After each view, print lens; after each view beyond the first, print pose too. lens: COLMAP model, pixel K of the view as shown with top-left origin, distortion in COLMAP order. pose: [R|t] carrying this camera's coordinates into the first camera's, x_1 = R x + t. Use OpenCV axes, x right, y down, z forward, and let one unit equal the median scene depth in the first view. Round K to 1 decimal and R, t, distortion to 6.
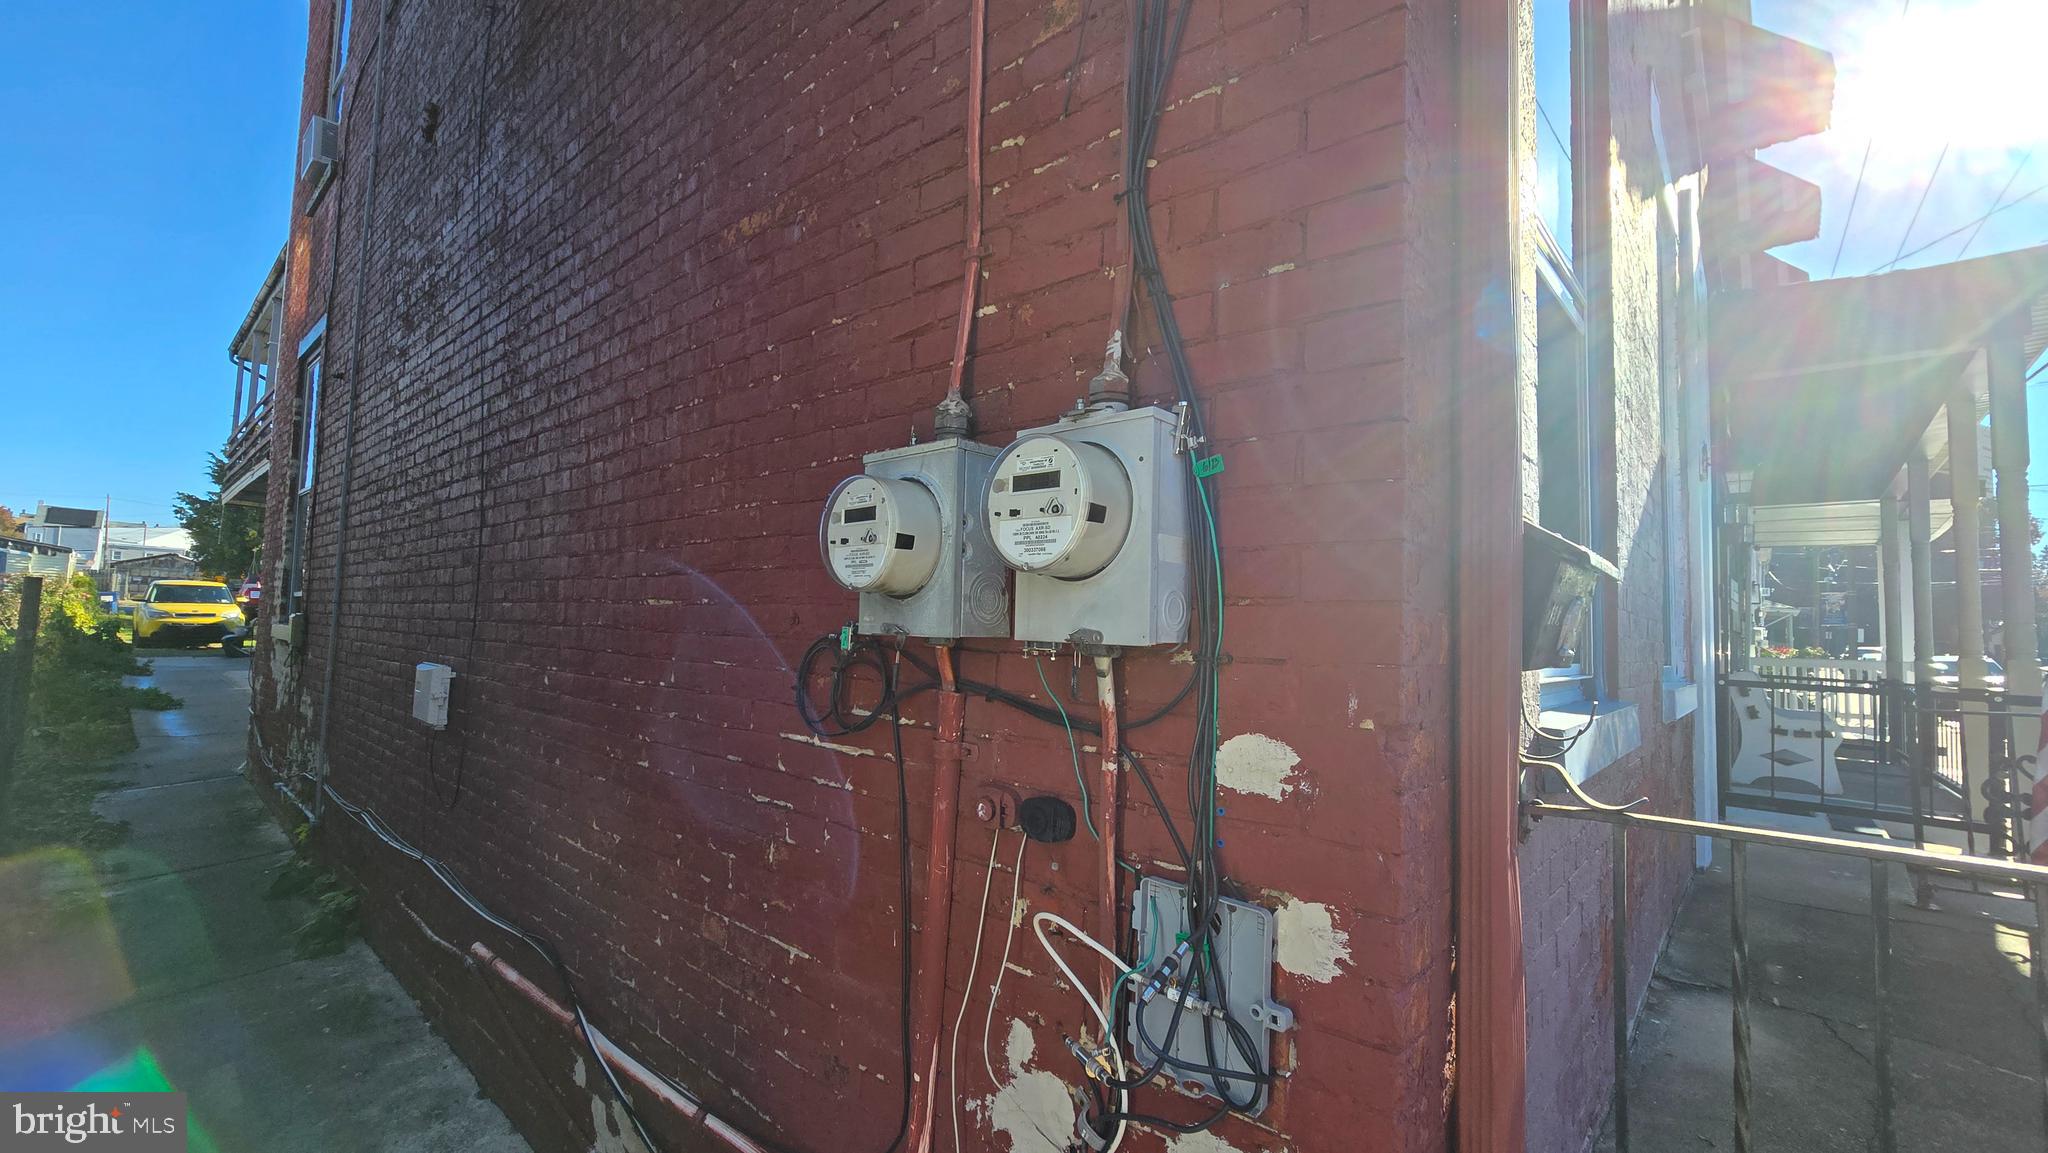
lens RADIAL K [[841.9, 0, 1018.1], [0, 841.9, 595.7], [0, 0, 1]] dist [-0.002982, 0.000086]
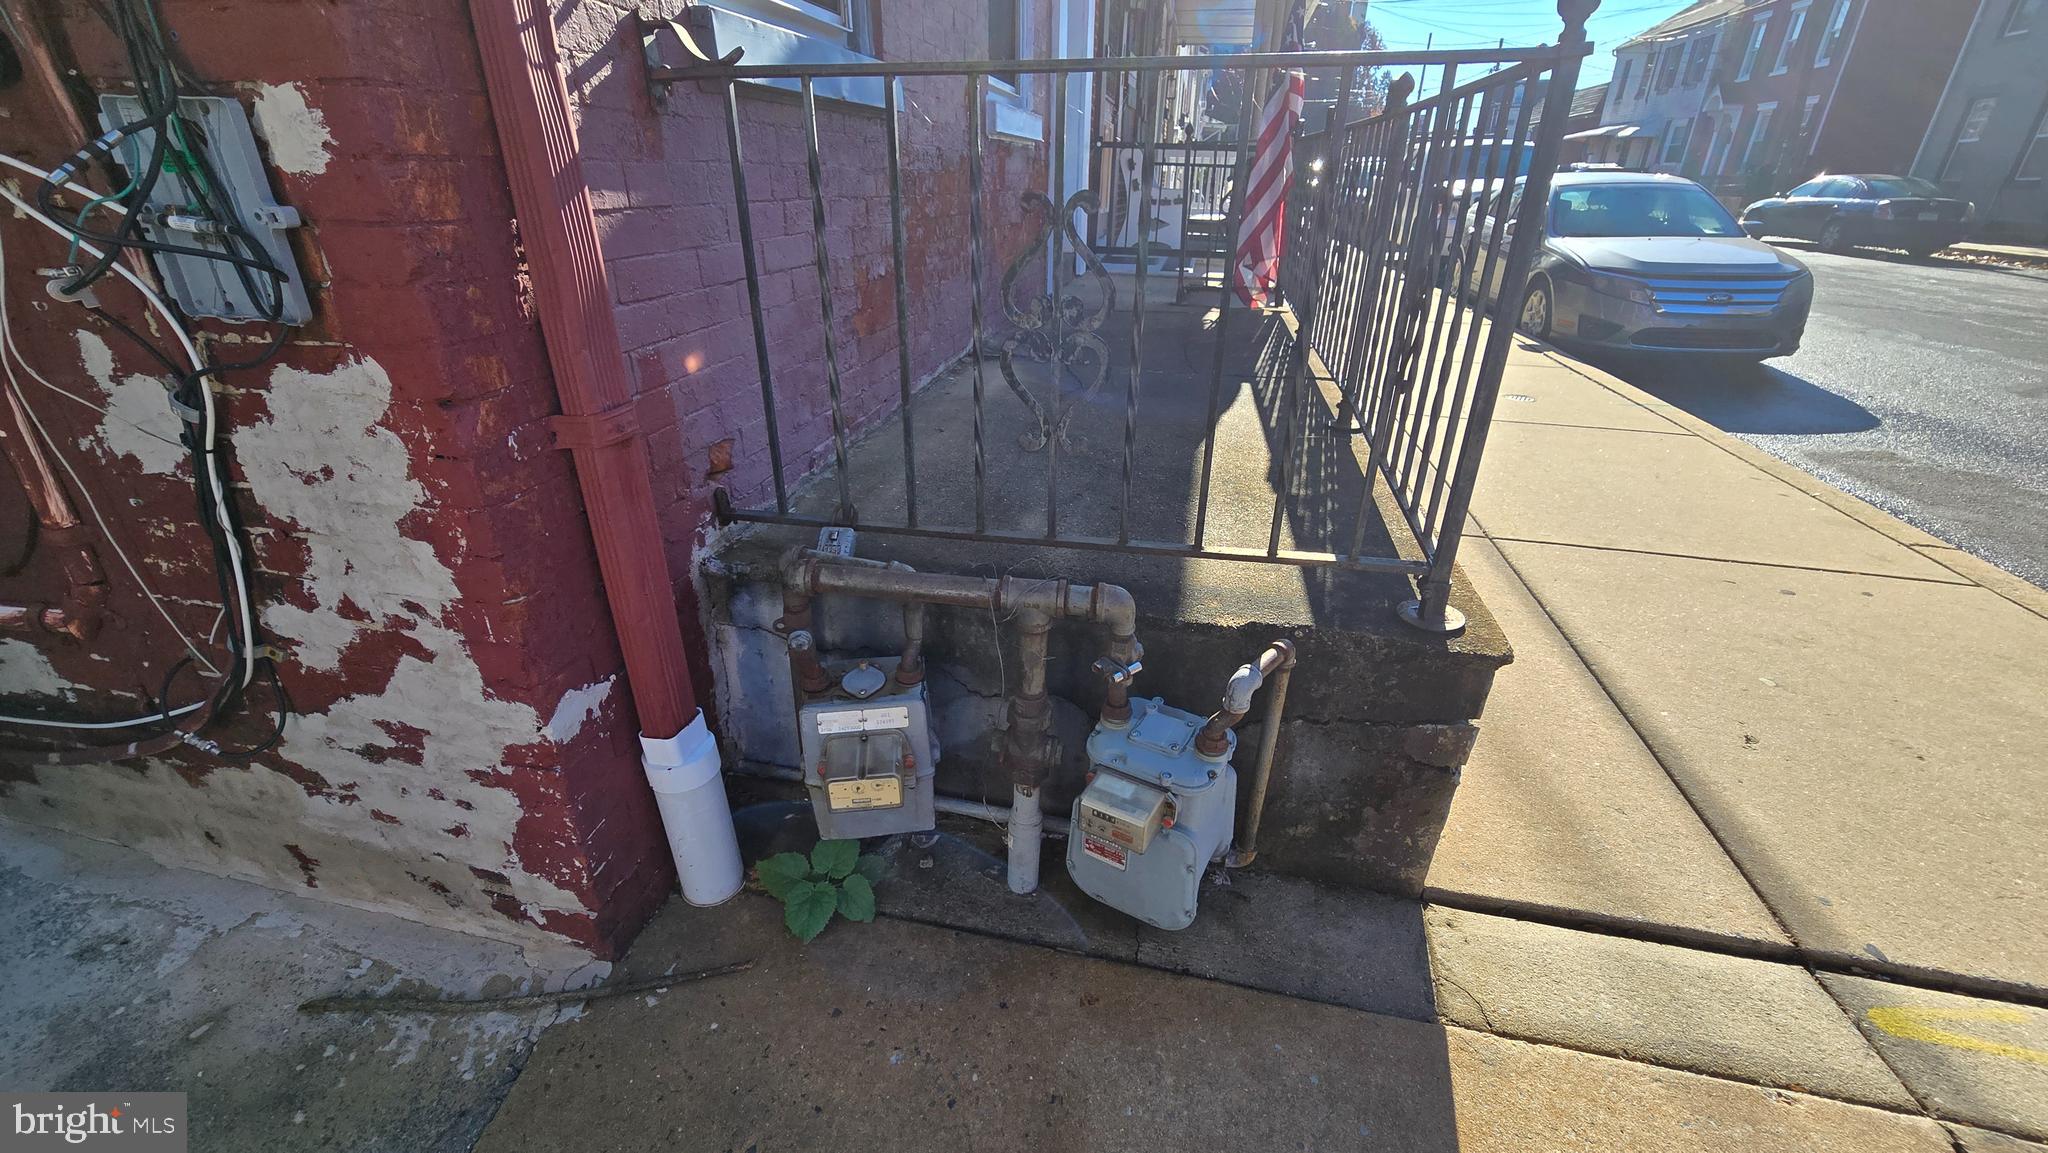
lens RADIAL K [[841.9, 0, 1018.1], [0, 841.9, 595.7], [0, 0, 1]] dist [-0.002982, 0.000086]
pose [[0.862017, -0.247038, 0.442606, 0.441112], [-0.009053, 0.865554, 0.500734, 0.336611], [-0.506799, -0.435648, 0.743885, -0.307279]]
